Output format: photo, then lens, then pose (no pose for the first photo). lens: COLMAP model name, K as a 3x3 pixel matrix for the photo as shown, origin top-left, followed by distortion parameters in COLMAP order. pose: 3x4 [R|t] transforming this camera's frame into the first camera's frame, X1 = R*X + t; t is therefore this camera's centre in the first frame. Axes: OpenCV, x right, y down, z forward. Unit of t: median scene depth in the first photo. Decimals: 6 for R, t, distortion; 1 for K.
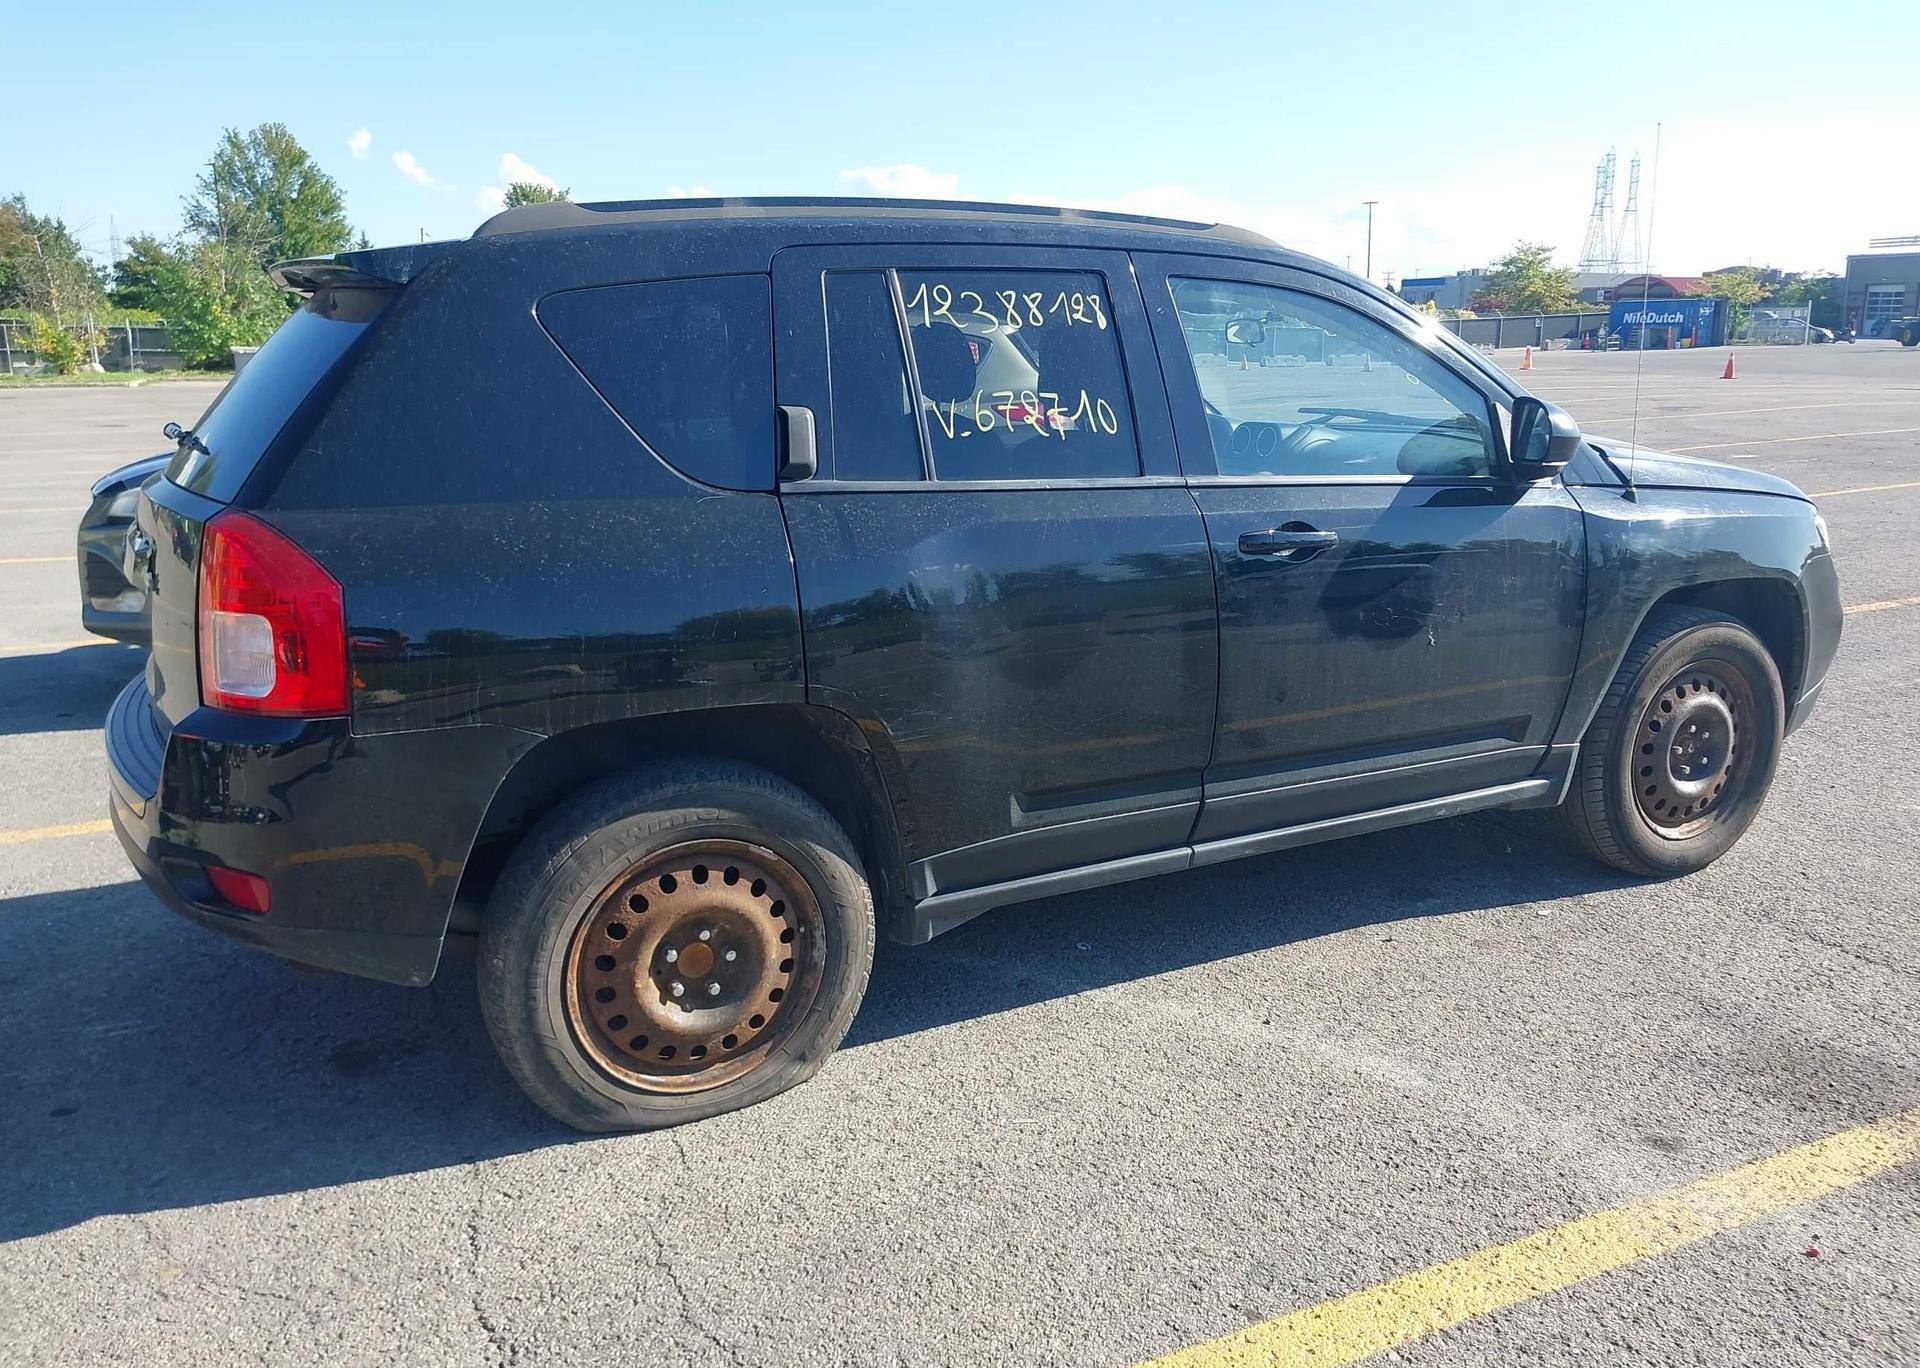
lens RADIAL K [[1521.7, 0, 986.6], [0, 1521.7, 684.4], [0, 0, 1]] dist [0.031714, -0.041360]
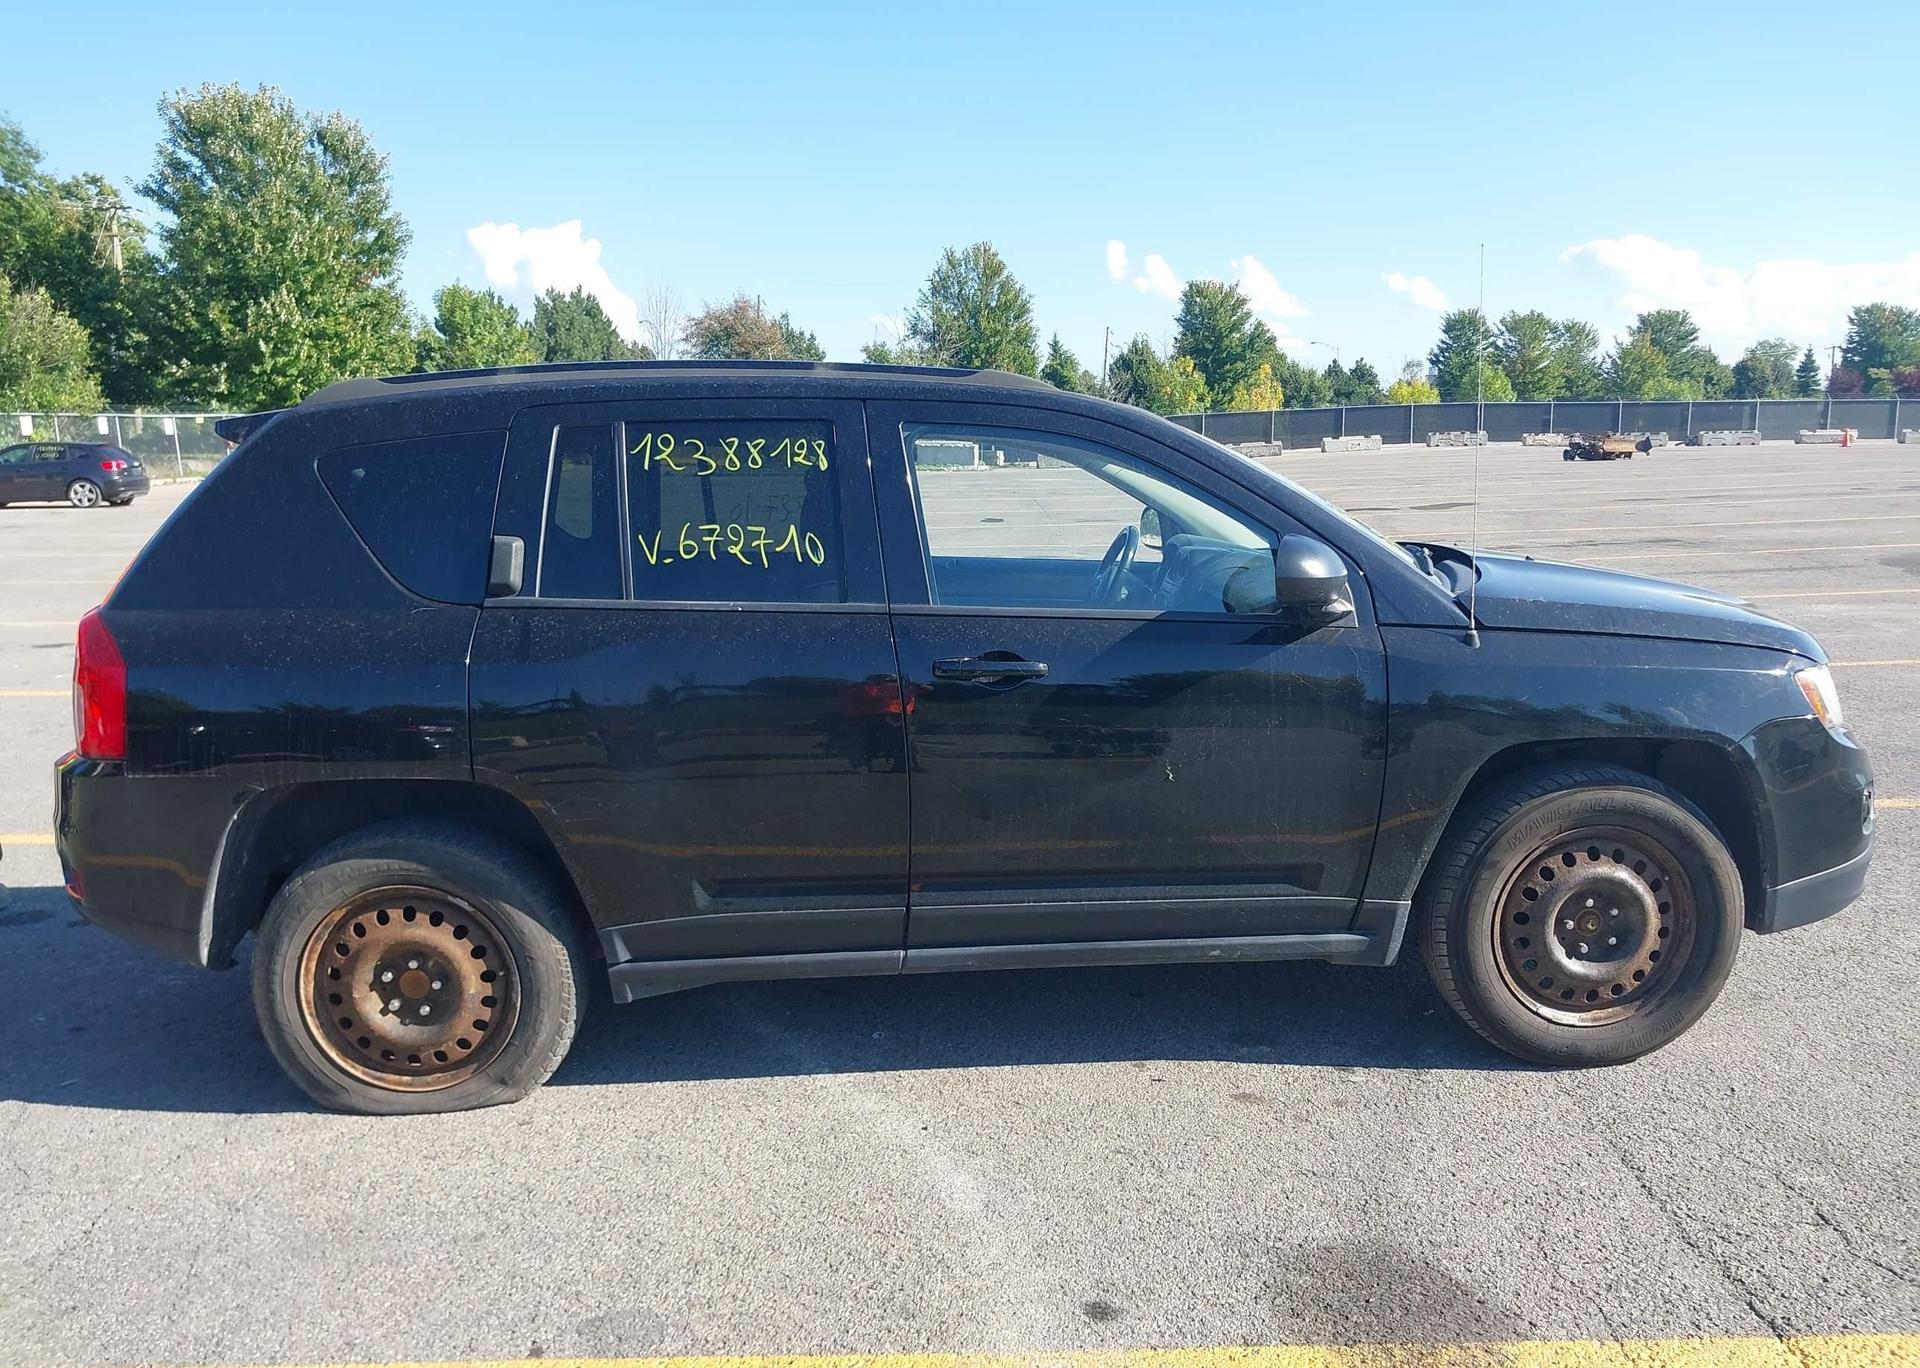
lens RADIAL K [[1521.7, 0, 986.6], [0, 1521.7, 684.4], [0, 0, 1]] dist [0.031714, -0.041360]
pose [[0.906267, 0.059337, -0.418521, 0.694704], [-0.081337, 0.996075, -0.034907, -0.051419], [0.414807, 0.065676, 0.907536, 0.059058]]
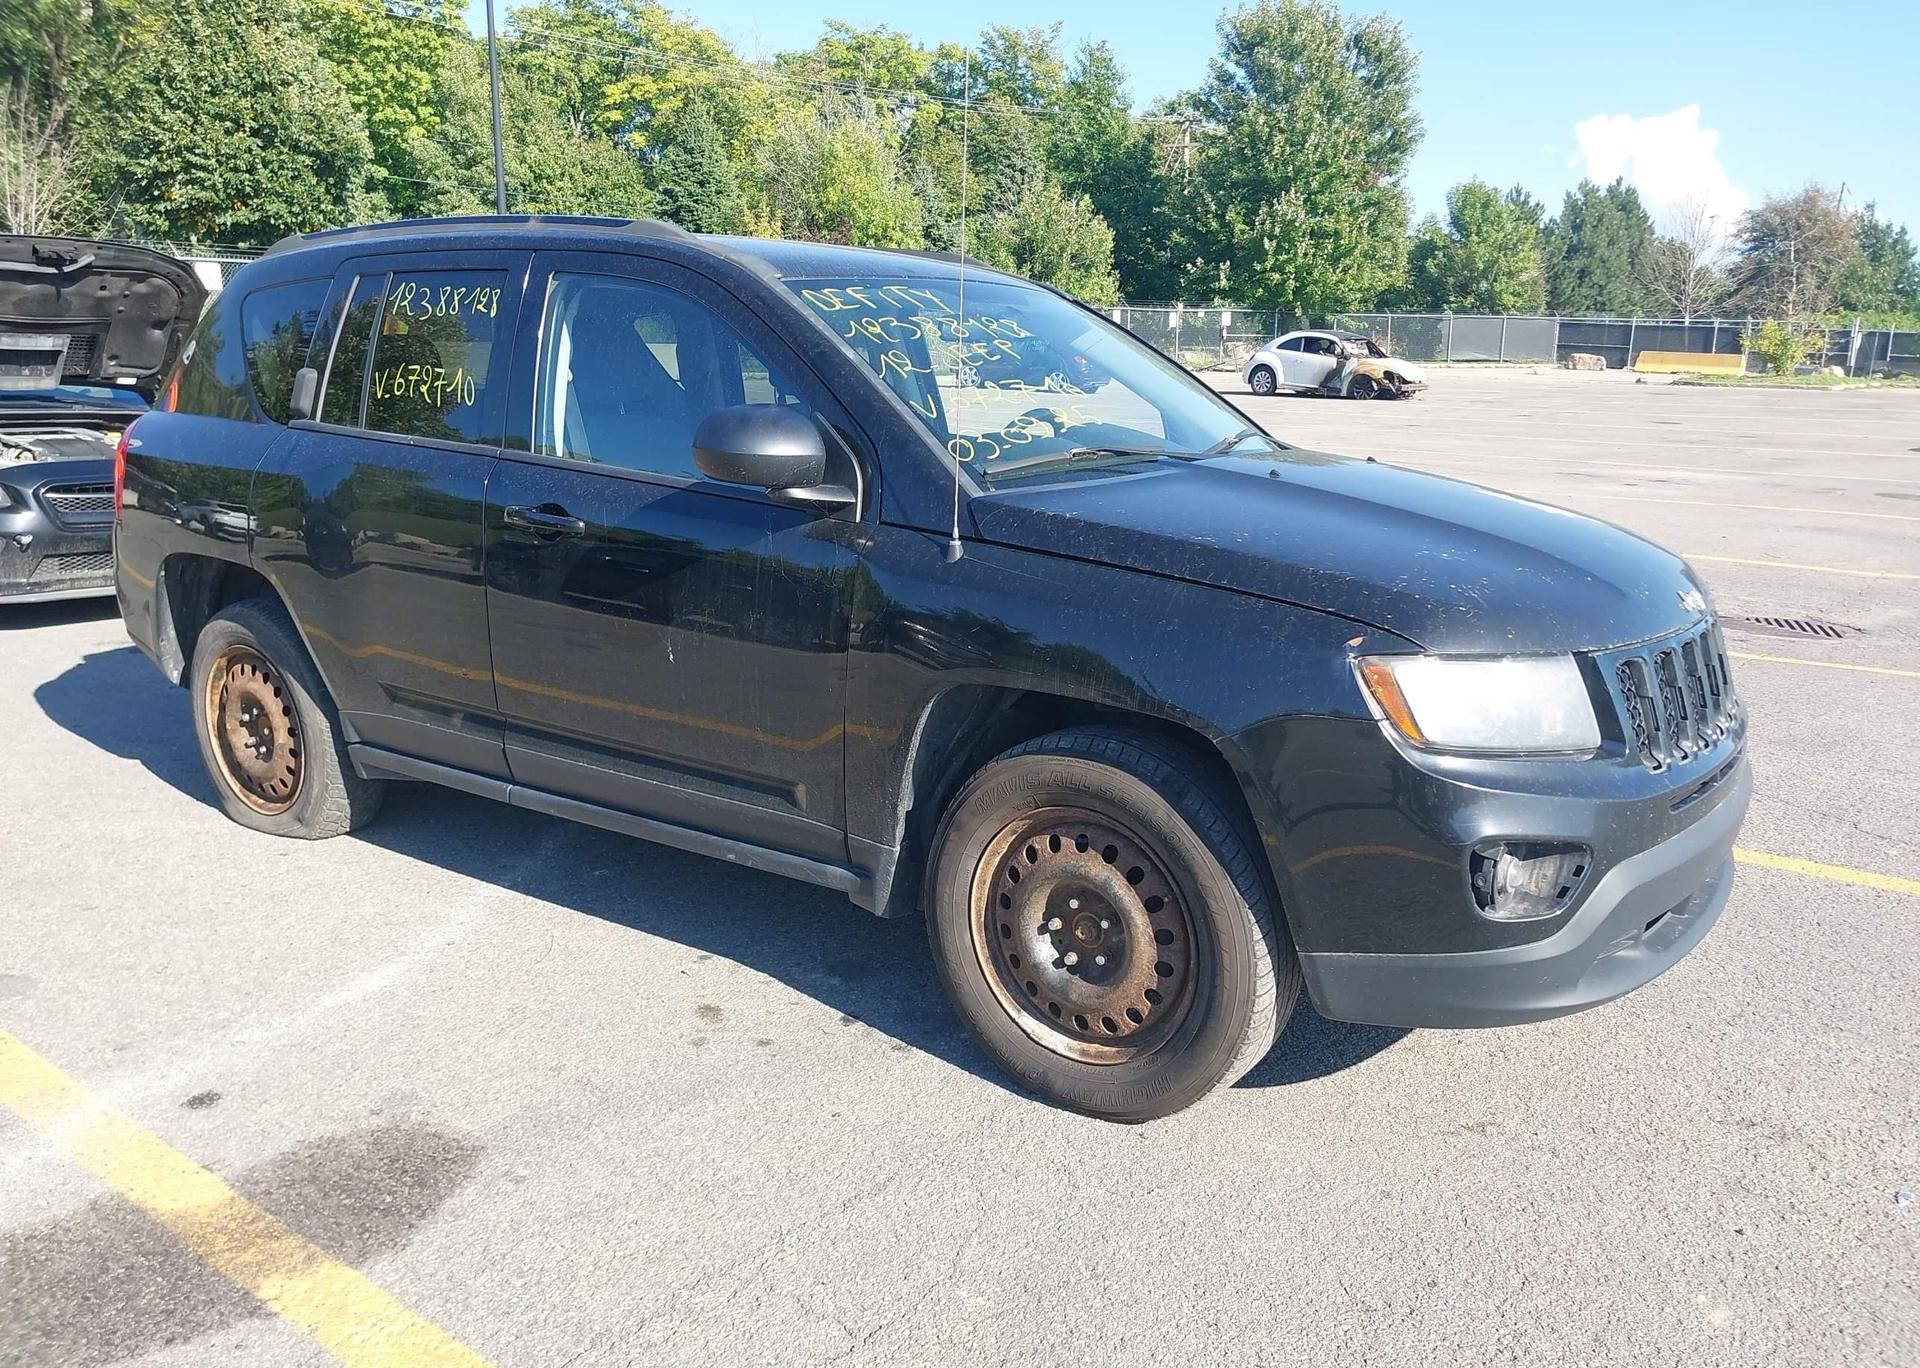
lens RADIAL K [[1520.7, 0, 1001.1], [0, 1520.7, 687.6], [0, 0, 1]] dist [0.019943, -0.032858]
pose [[0.457686, 0.212648, -0.863310, 1.397212], [-0.213436, 0.968863, 0.125494, -0.199328], [0.863116, 0.126825, 0.488822, 0.848294]]
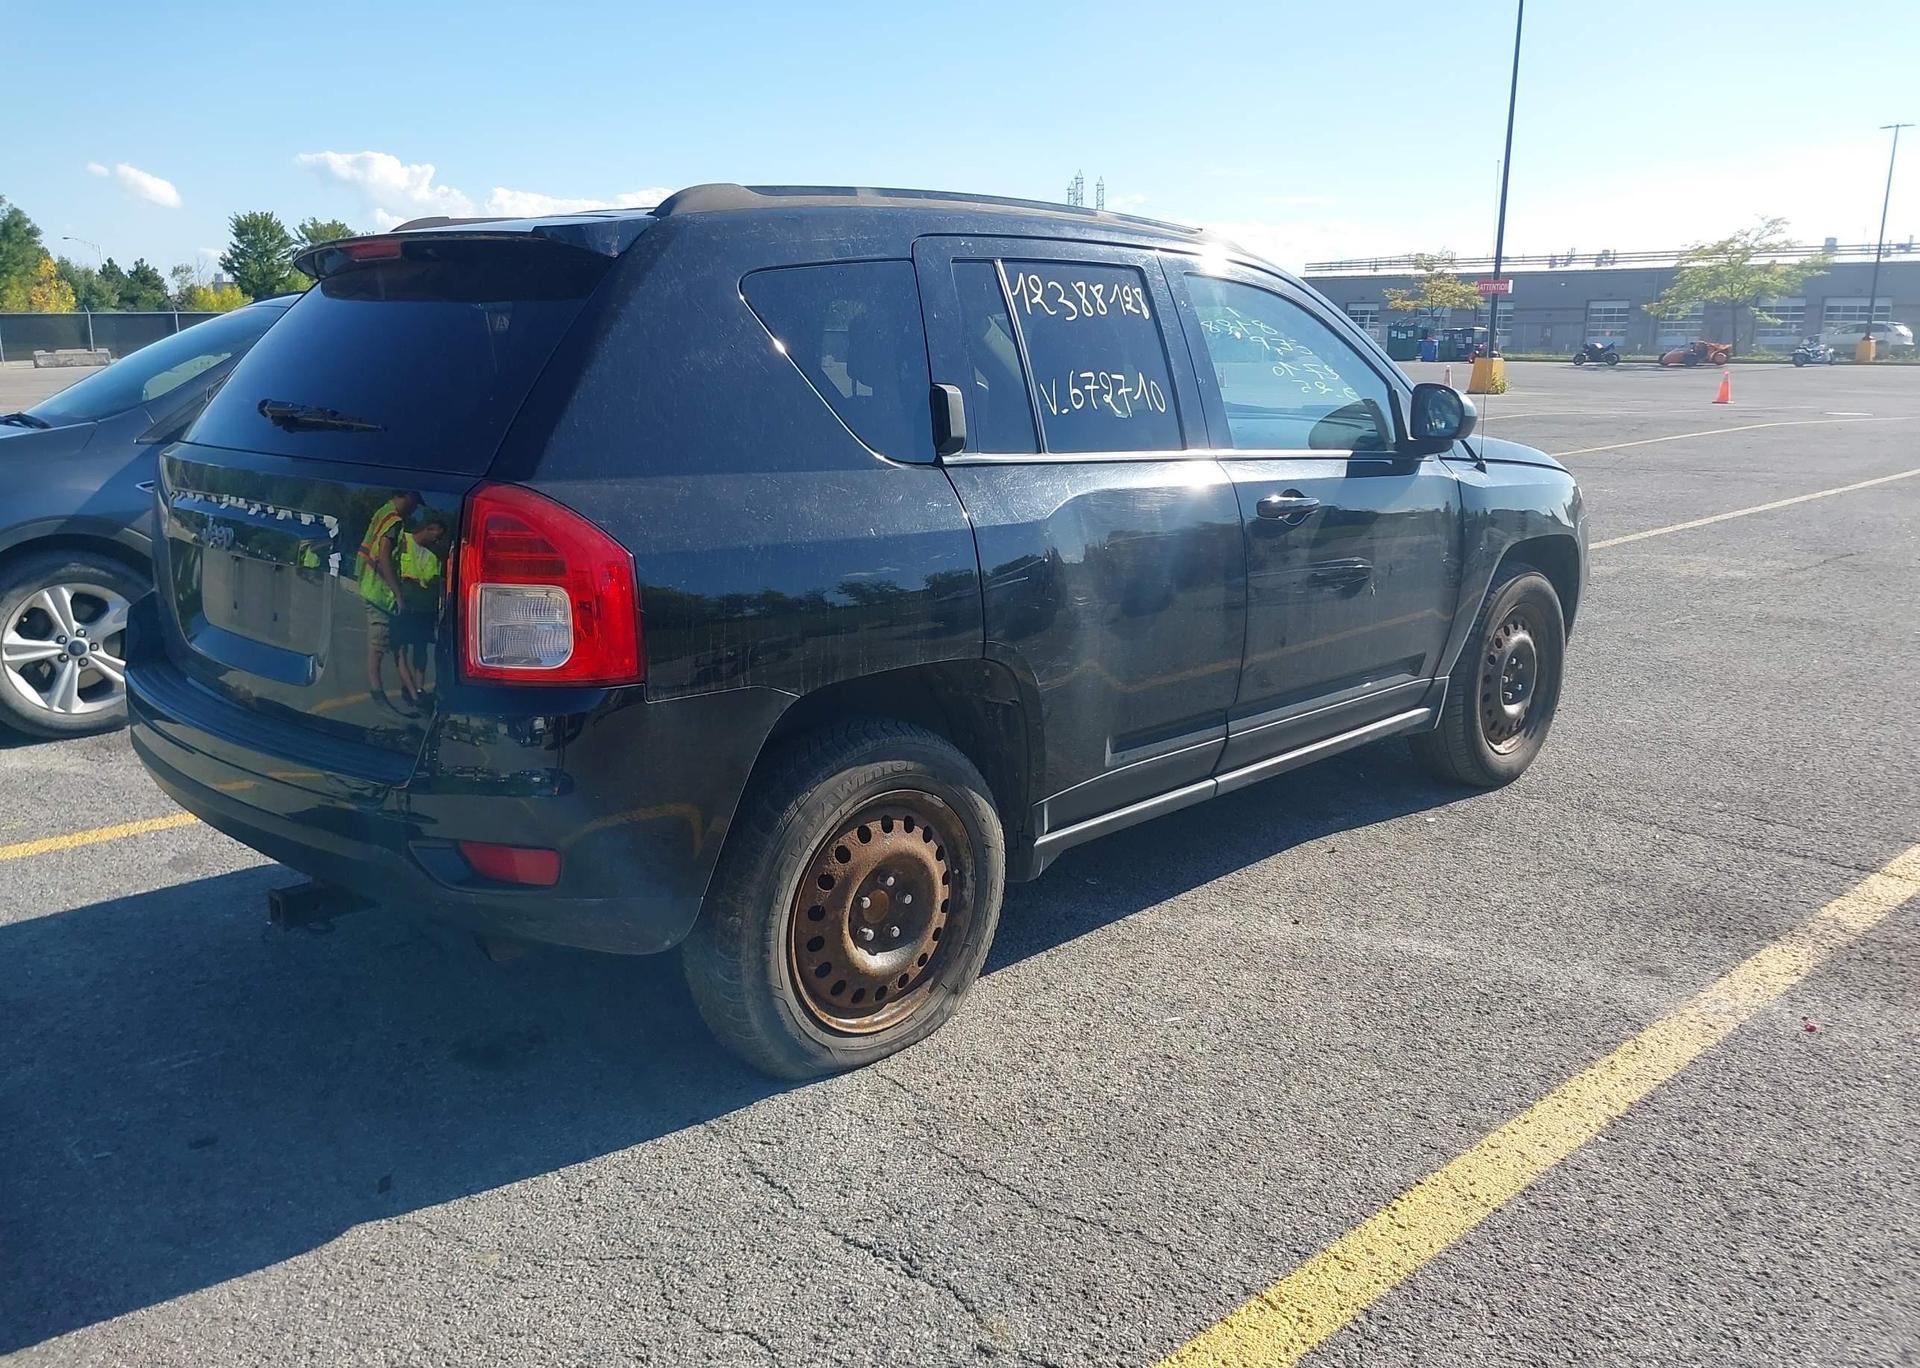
lens RADIAL K [[1521.7, 0, 986.6], [0, 1521.7, 684.4], [0, 0, 1]] dist [0.031714, -0.041360]
pose [[0.951041, -0.054159, 0.304283, -0.414510], [0.054939, 0.998472, 0.006003, 0.023574], [-0.304143, 0.011008, 0.952563, -0.031674]]
